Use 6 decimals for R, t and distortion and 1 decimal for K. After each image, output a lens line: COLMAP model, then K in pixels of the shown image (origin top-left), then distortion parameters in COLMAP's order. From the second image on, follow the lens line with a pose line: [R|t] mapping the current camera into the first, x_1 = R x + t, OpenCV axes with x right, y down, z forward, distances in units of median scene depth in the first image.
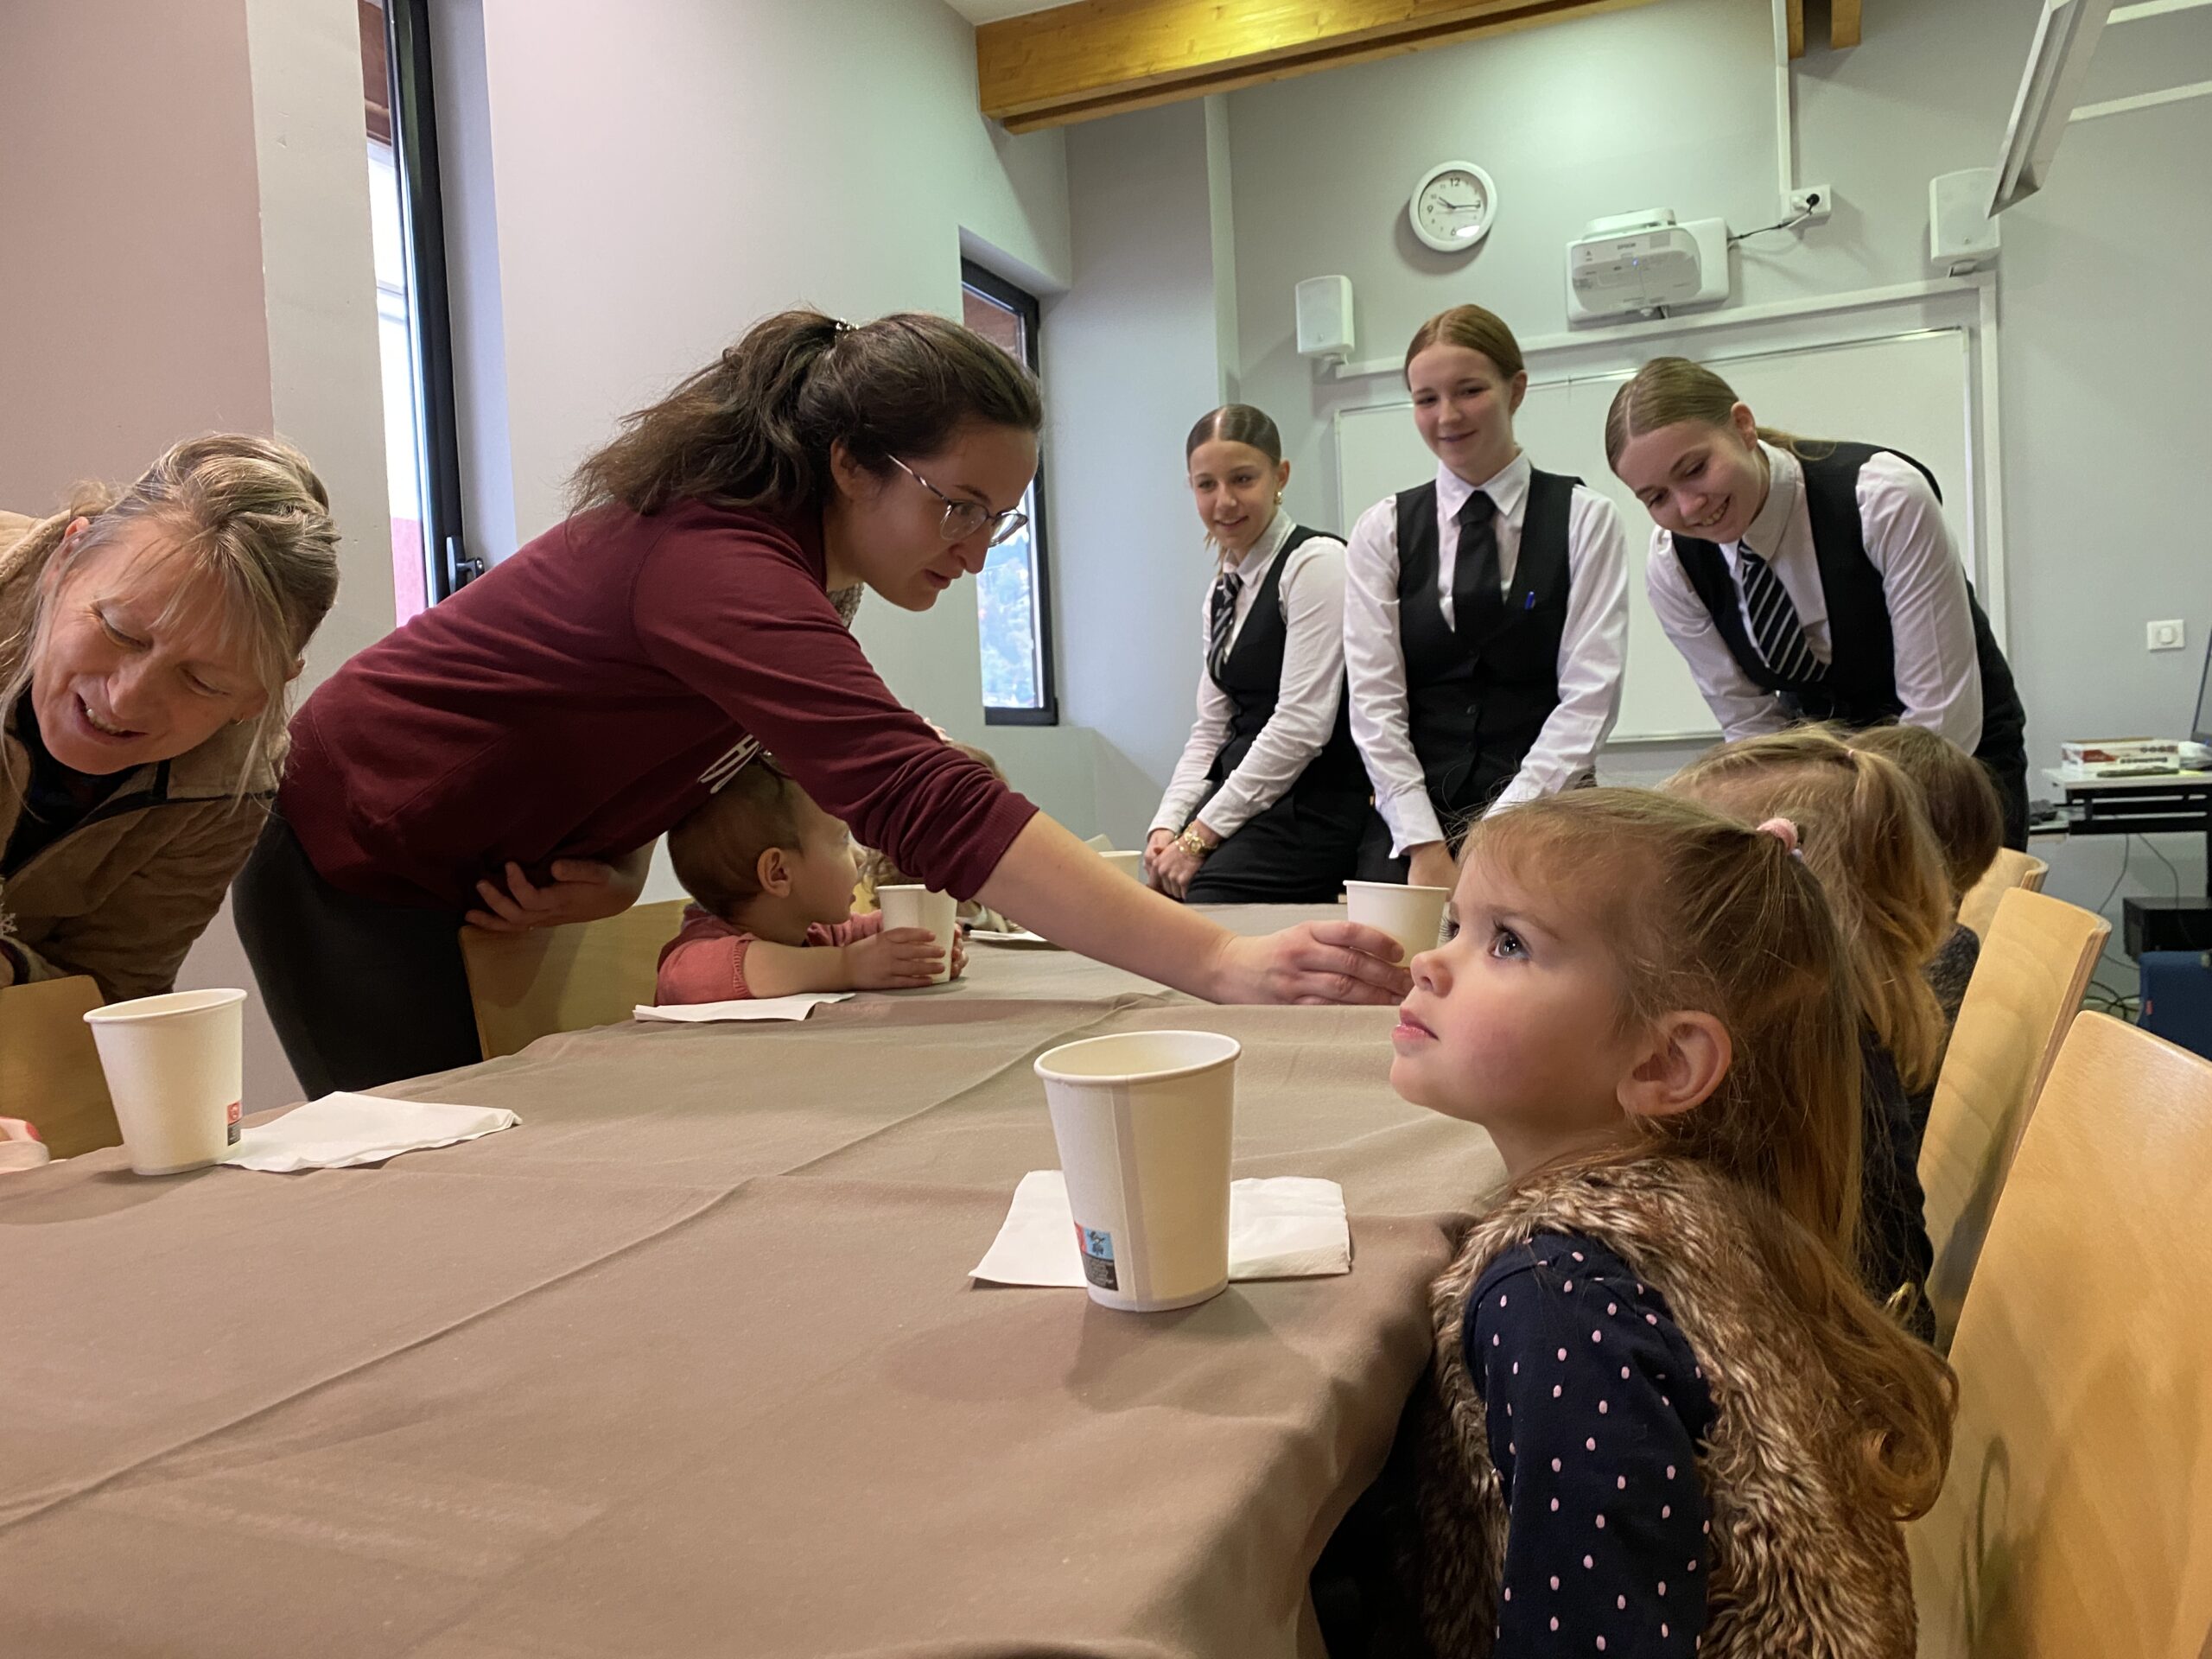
lens RADIAL K [[1767.6, 0, 1106.0], [0, 1767.6, 829.5], [0, 0, 1]] dist [0.033180, -0.000115]
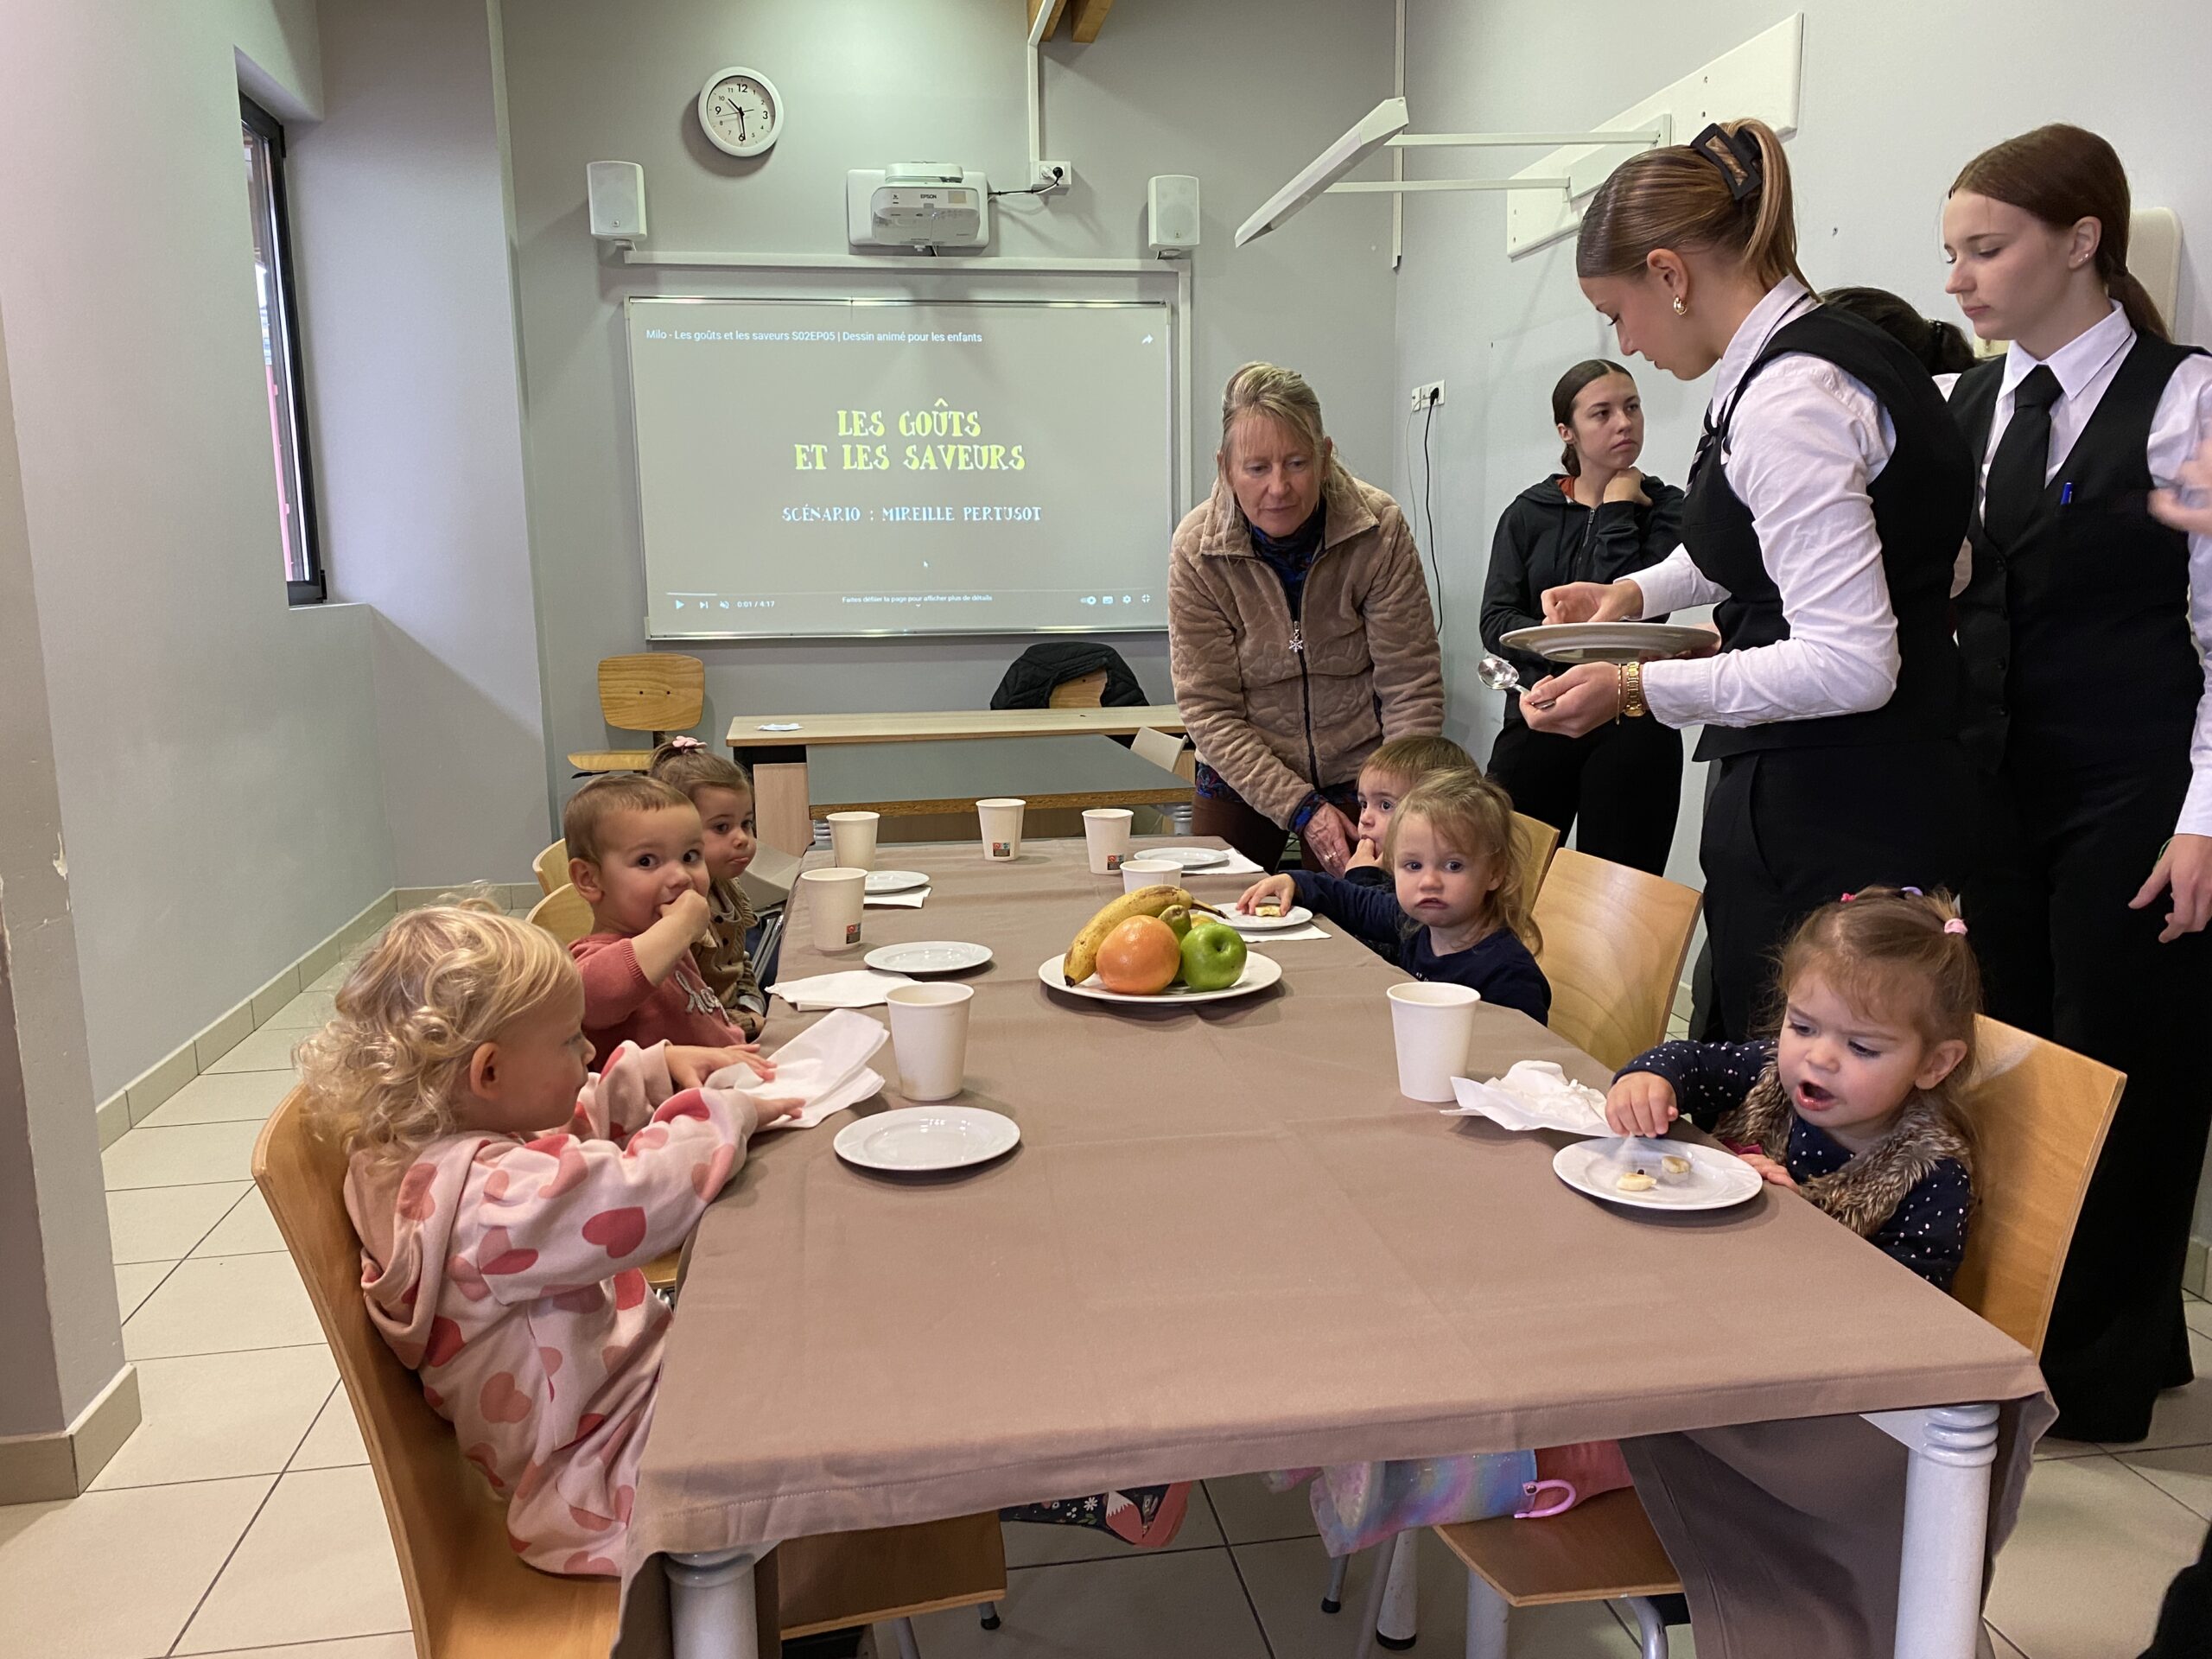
lens RADIAL K [[1767.6, 0, 1106.0], [0, 1767.6, 829.5], [0, 0, 1]] dist [0.033180, -0.000115]
pose [[0.840024, -0.052120, 0.540040, -0.223838], [-0.012691, 0.993215, 0.115597, -0.060826], [-0.542401, -0.103958, 0.833663, -0.027918]]
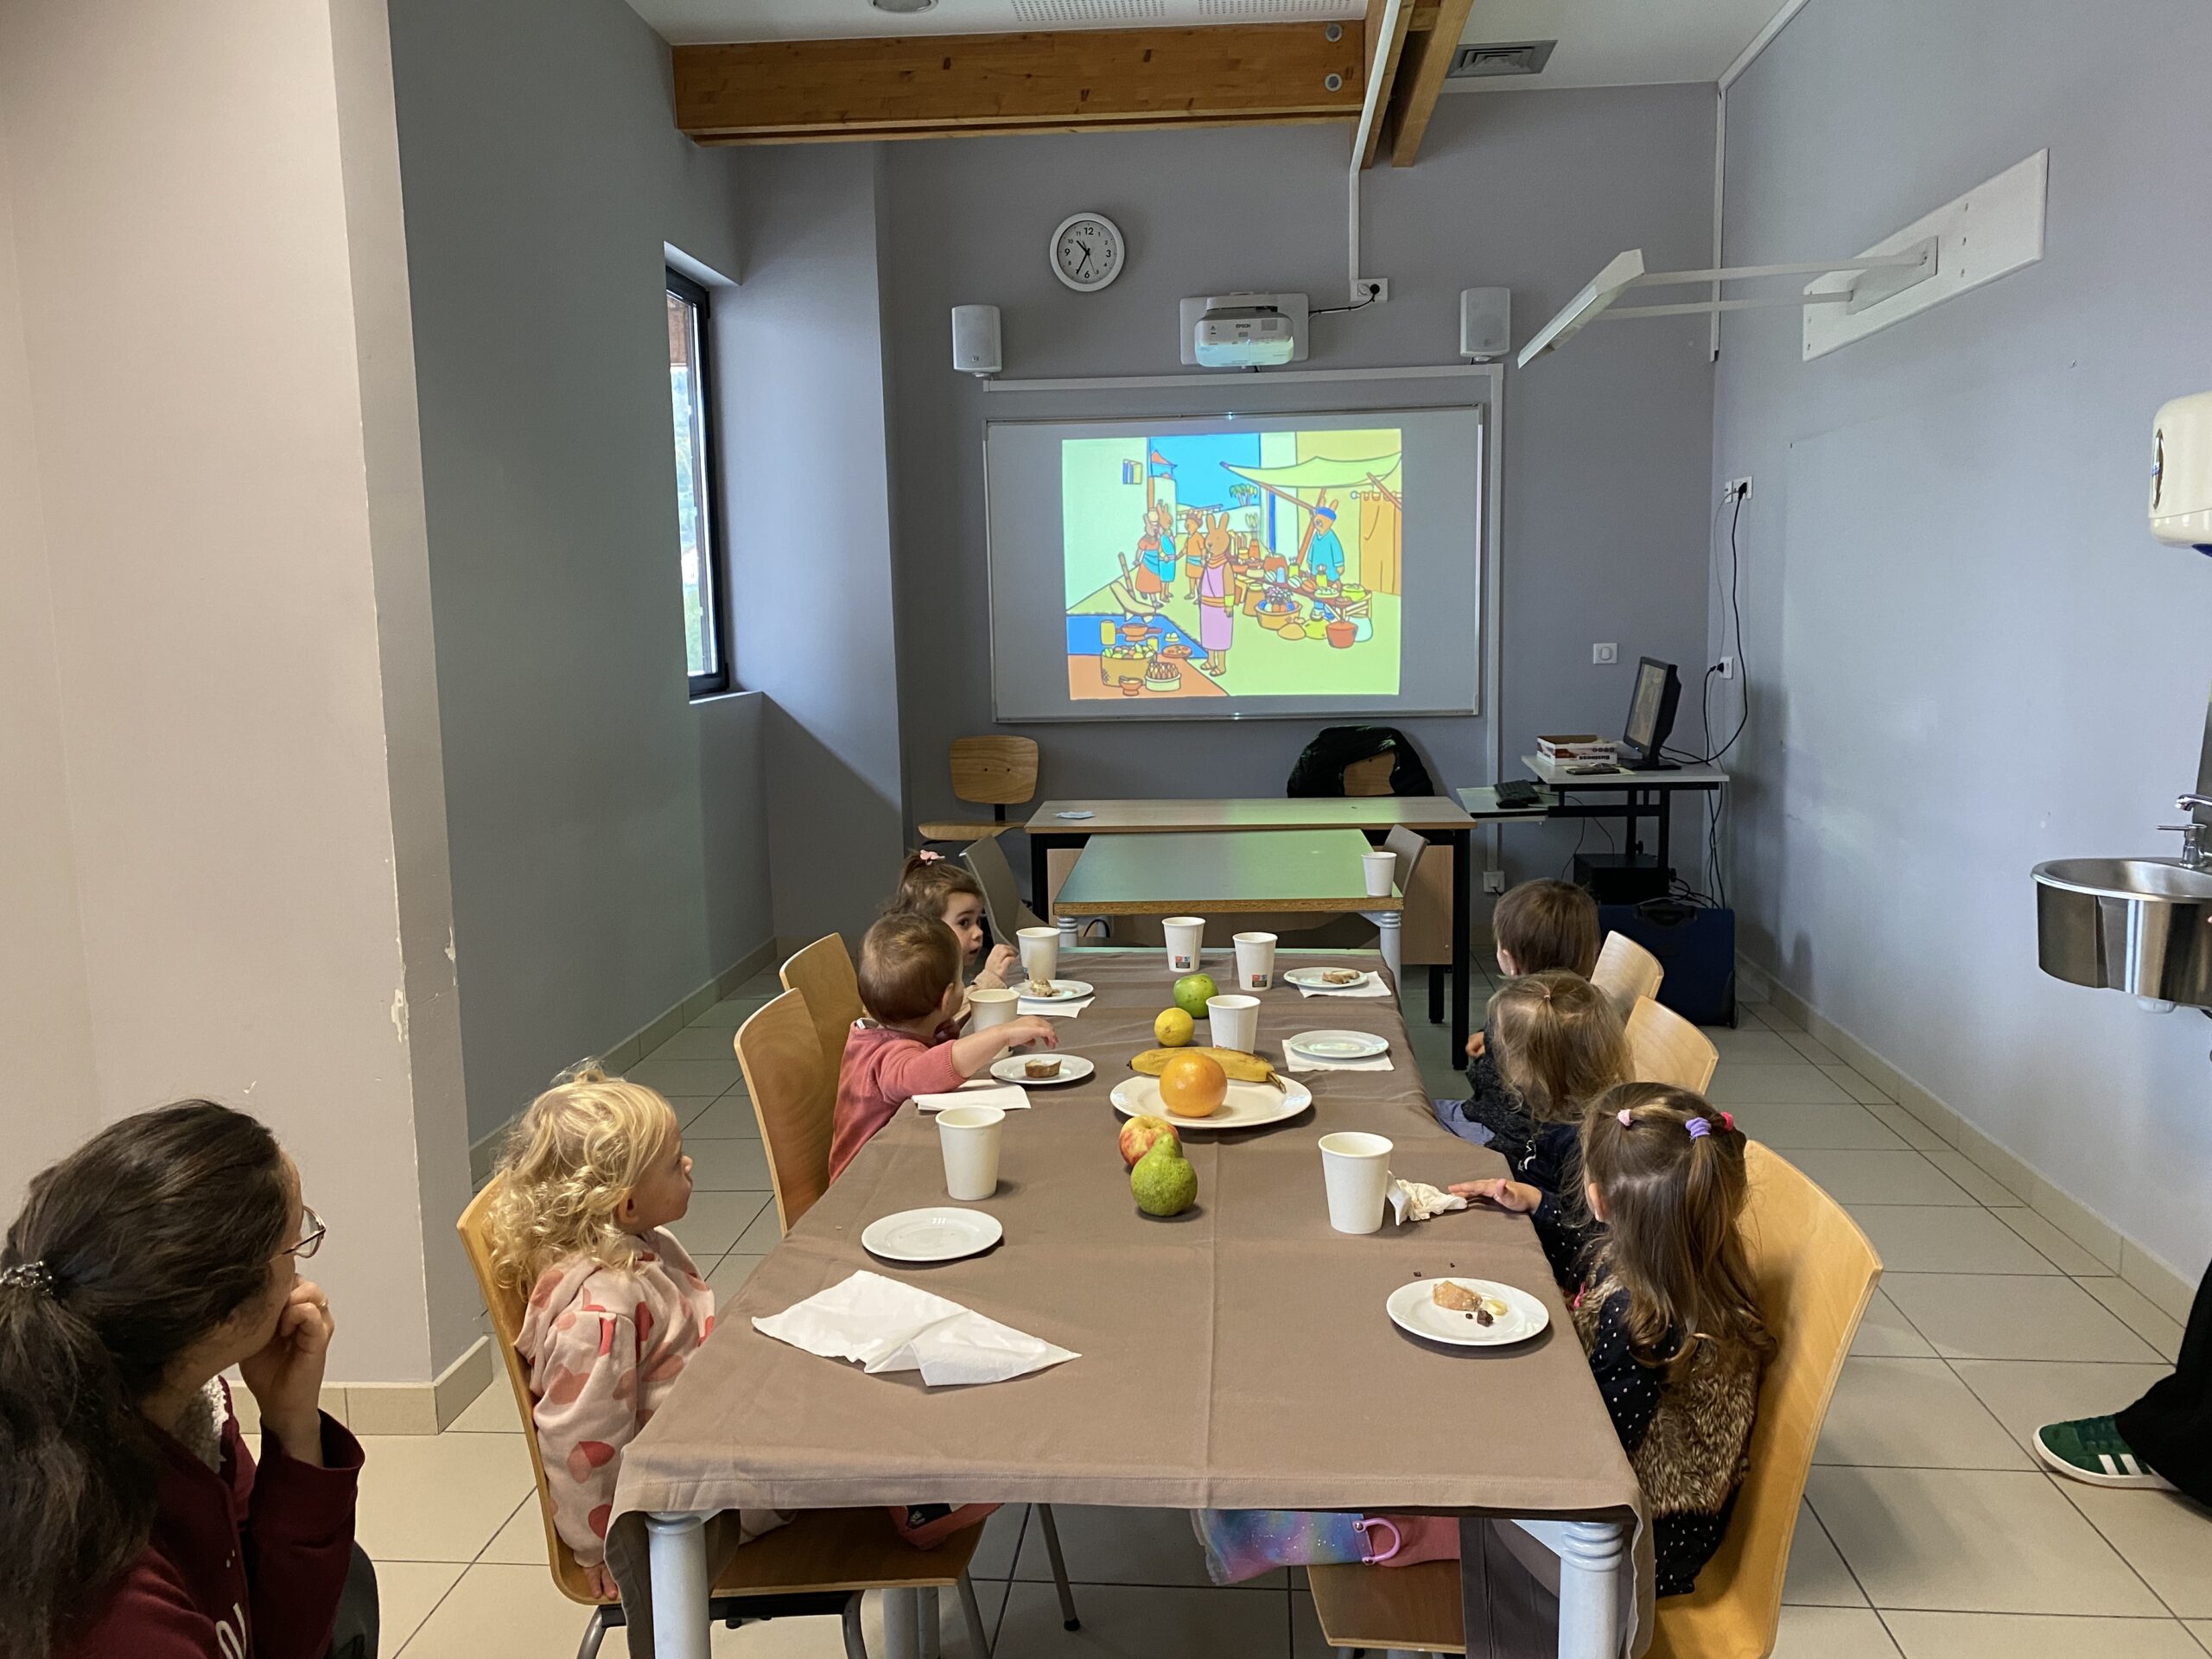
lens RADIAL K [[1767.6, 0, 1106.0], [0, 1767.6, 829.5], [0, 0, 1]] dist [0.033180, -0.000115]
pose [[0.947972, -0.017946, 0.317847, -0.179310], [-0.017064, 0.994110, 0.107020, -0.106679], [-0.317895, -0.106876, 0.942083, -0.144553]]
